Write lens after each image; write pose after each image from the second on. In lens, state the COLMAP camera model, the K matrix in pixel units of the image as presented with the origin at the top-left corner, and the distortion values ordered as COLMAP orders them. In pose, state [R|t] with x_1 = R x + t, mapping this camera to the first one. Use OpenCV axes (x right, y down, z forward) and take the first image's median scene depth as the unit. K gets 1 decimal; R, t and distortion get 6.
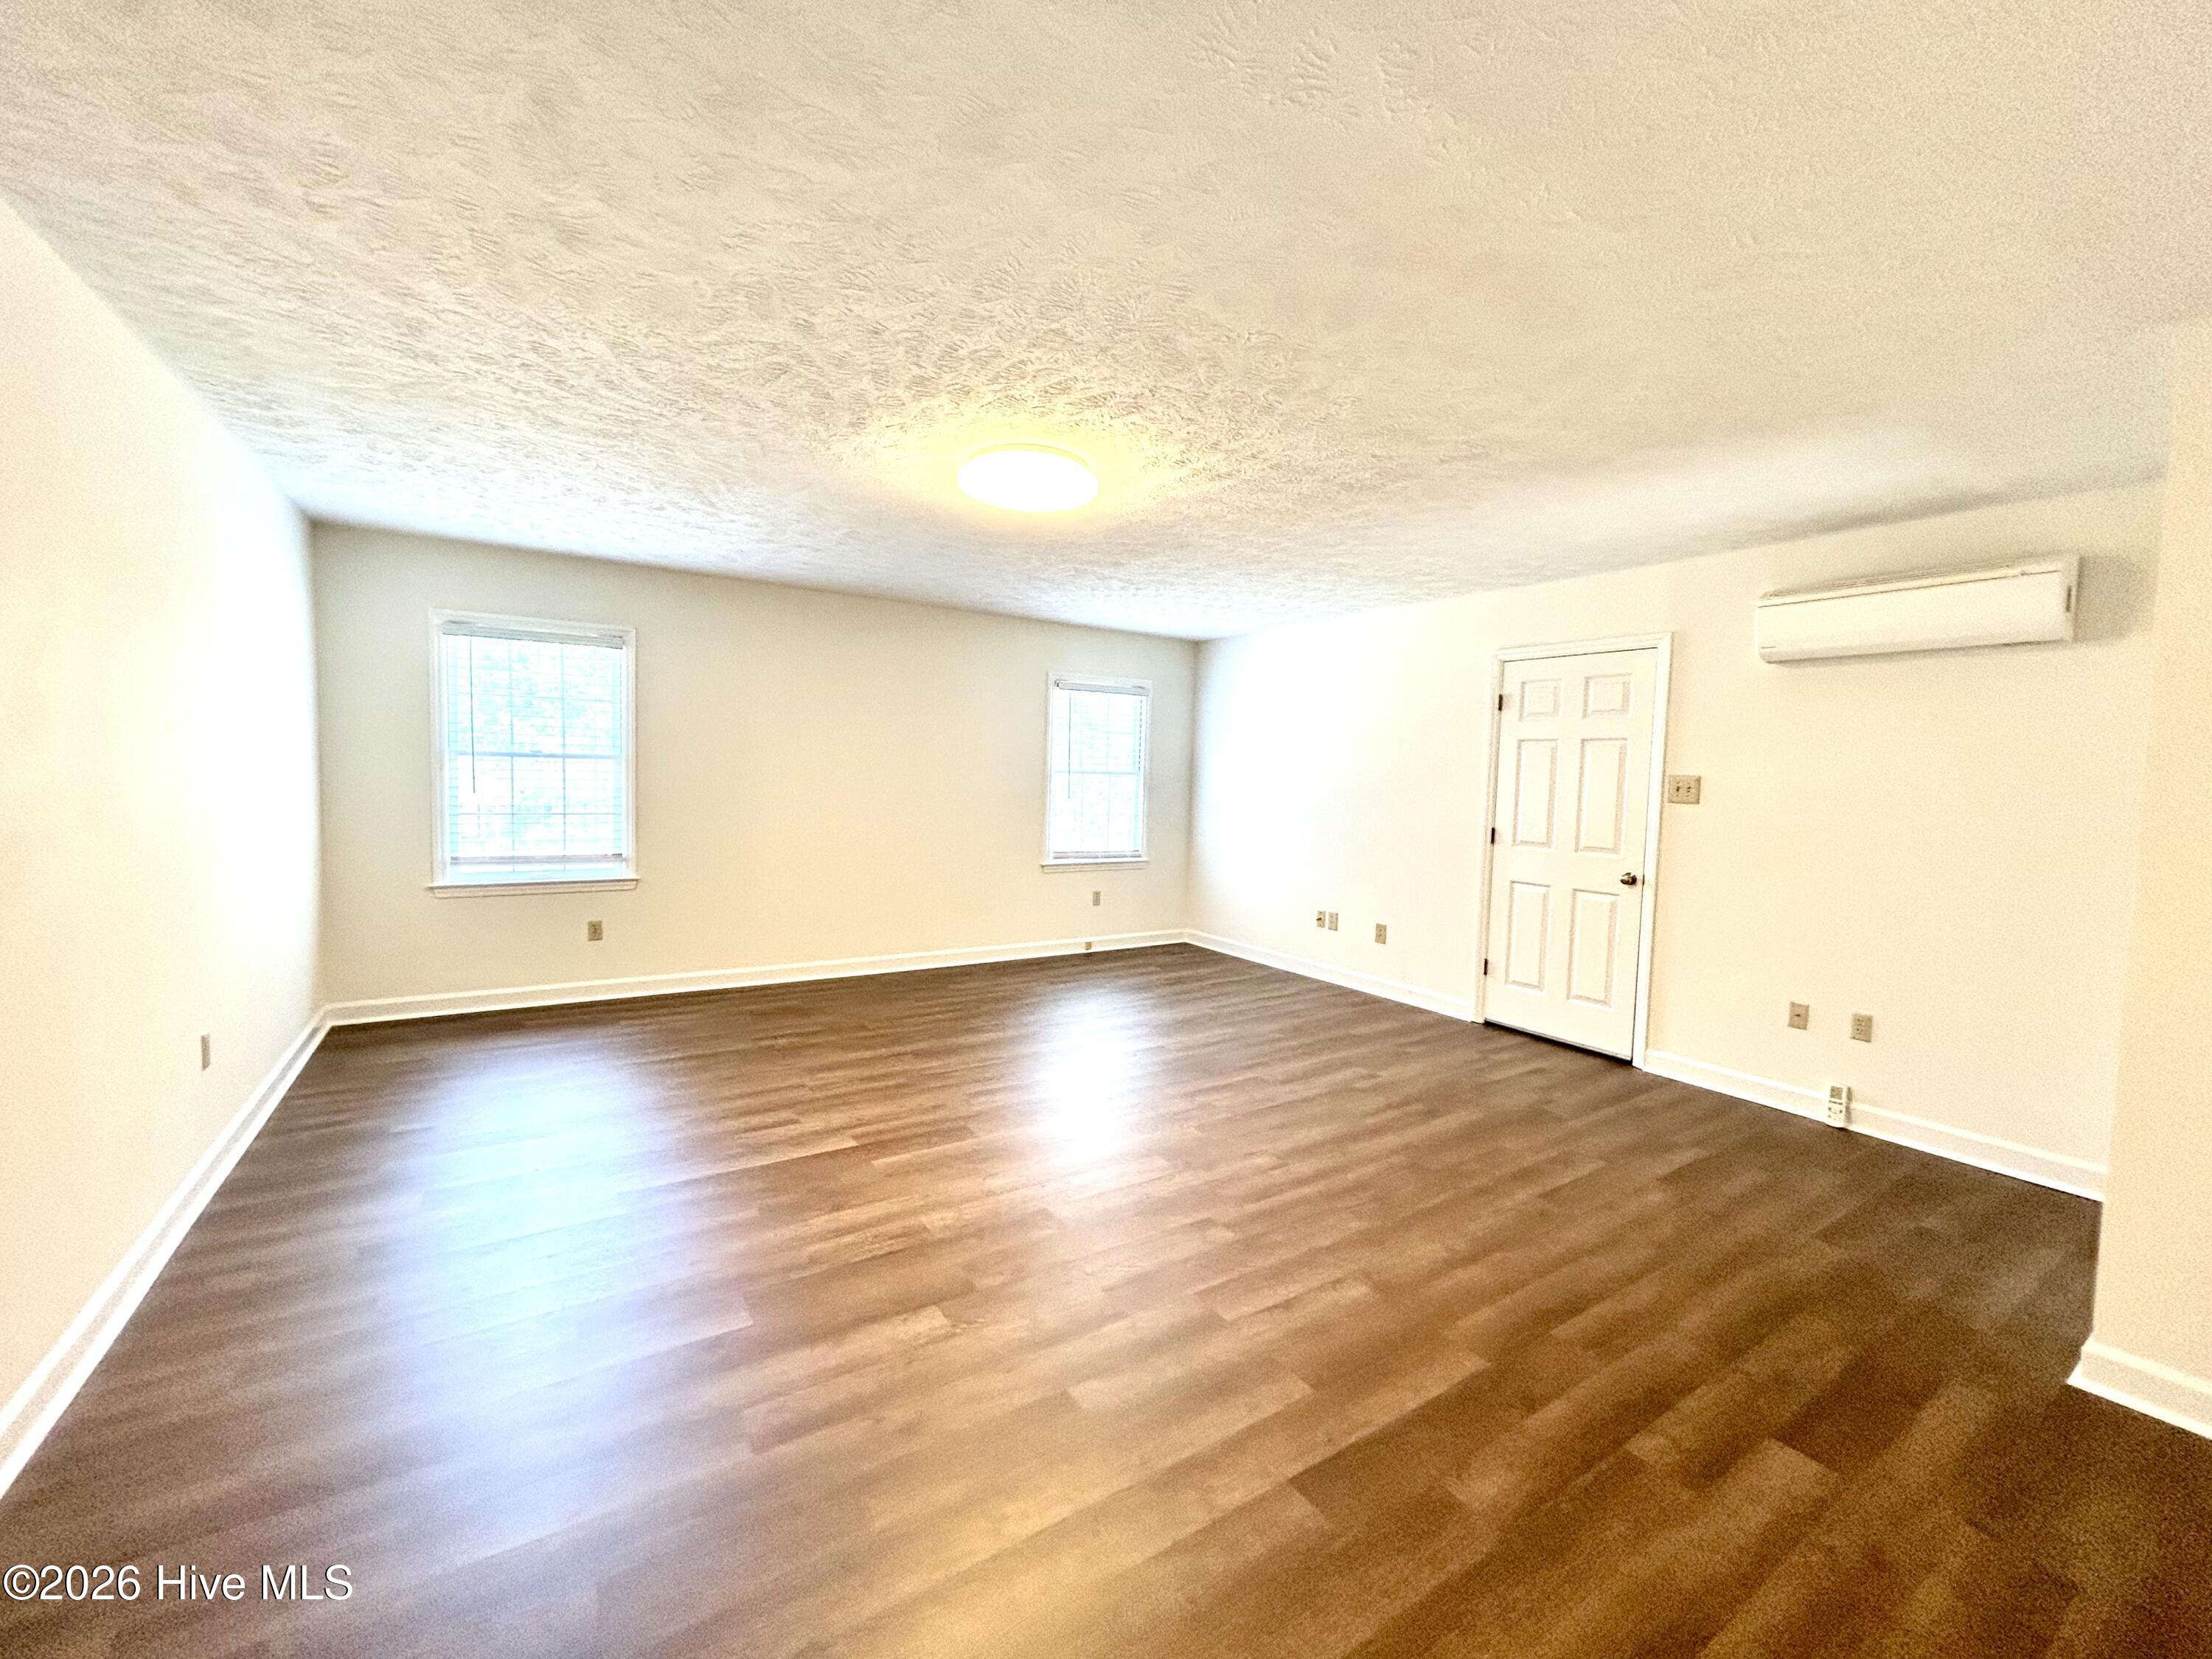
lens RADIAL K [[890.3, 0, 1105.7], [0, 890.3, 828.7], [0, 0, 1]] dist [-0.001964, -0.000248]
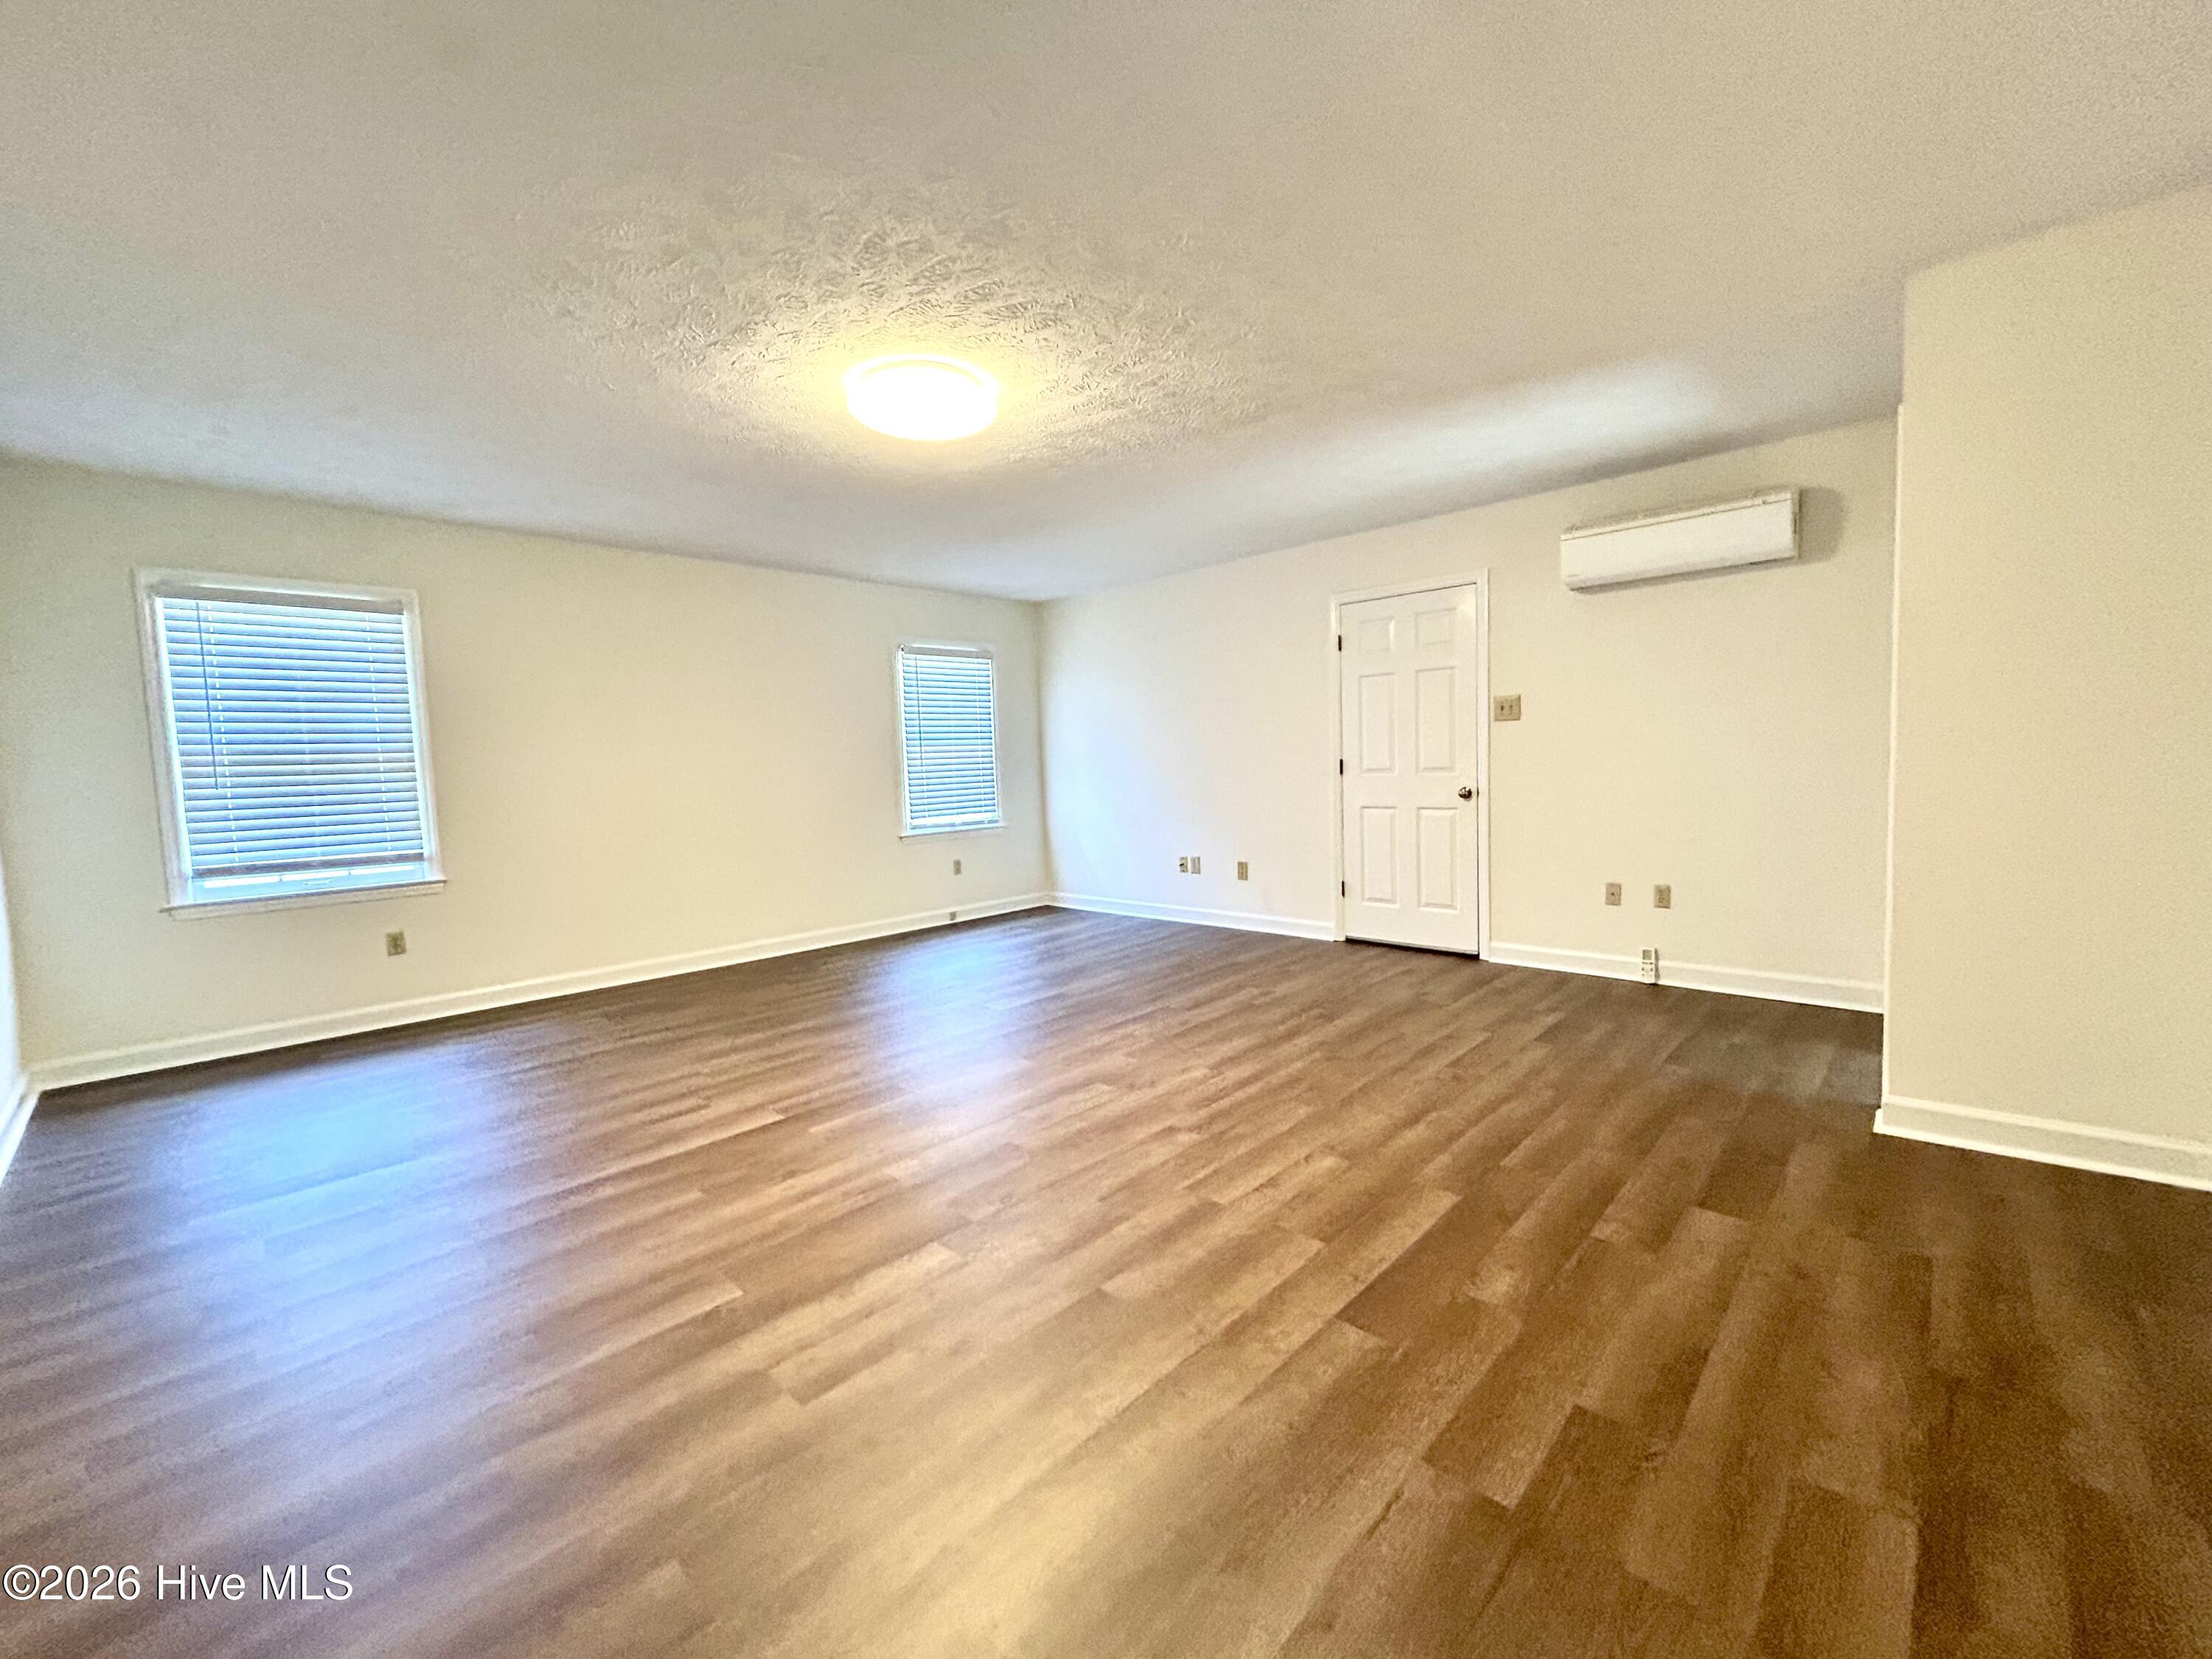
lens RADIAL K [[890.3, 0, 1109.1], [0, 890.3, 828.6], [0, 0, 1]] dist [-0.001964, -0.000248]
pose [[0.971830, -0.078862, 0.222096, -0.151806], [0.075861, 0.996875, 0.022024, 0.066074], [-0.223139, -0.004556, 0.974776, 0.015181]]
